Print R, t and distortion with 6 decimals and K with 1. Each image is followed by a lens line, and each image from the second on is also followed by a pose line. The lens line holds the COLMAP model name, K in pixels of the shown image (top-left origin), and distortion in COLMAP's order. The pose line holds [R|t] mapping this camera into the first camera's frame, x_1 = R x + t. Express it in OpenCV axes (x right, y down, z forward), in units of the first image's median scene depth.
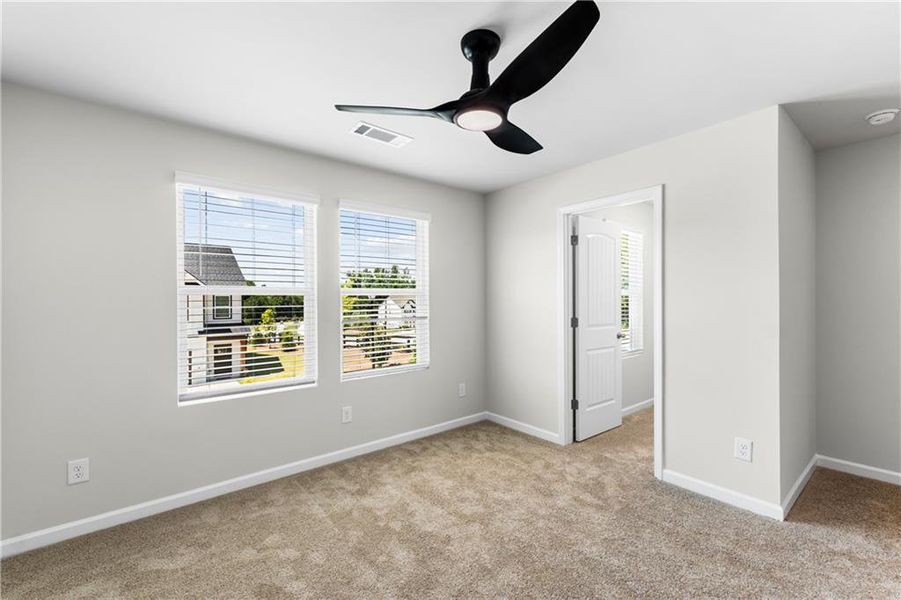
lens RADIAL K [[381.8, 0, 447.0], [0, 381.8, 299.5], [0, 0, 1]] dist [0.000072, 0.001412]
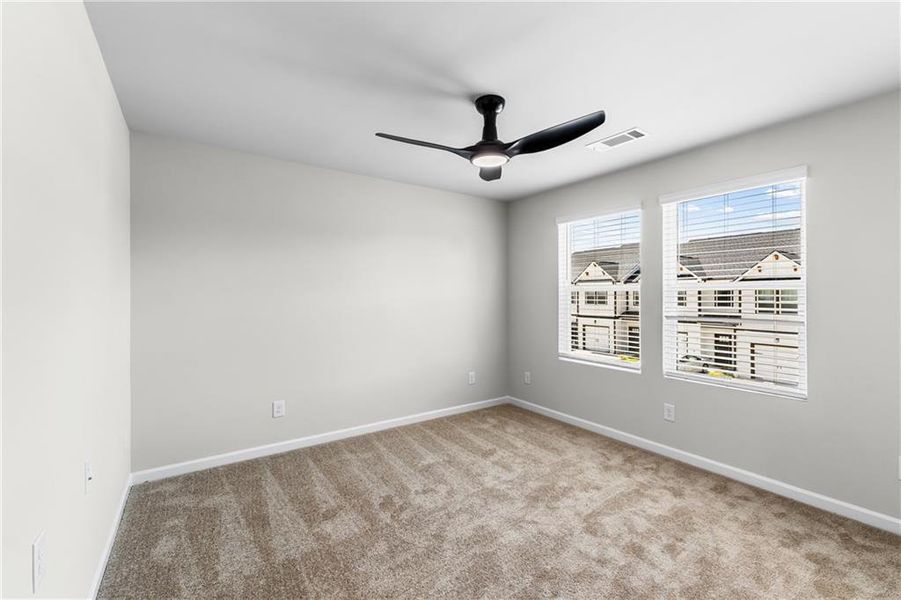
lens RADIAL K [[381.8, 0, 450.9], [0, 381.8, 295.8], [0, 0, 1]] dist [0.000072, 0.001412]
pose [[-0.082360, 0.012020, -0.996530, 0.827765], [0.005063, 0.999919, 0.011642, -0.013439], [0.996590, -0.004086, -0.082414, 0.569971]]
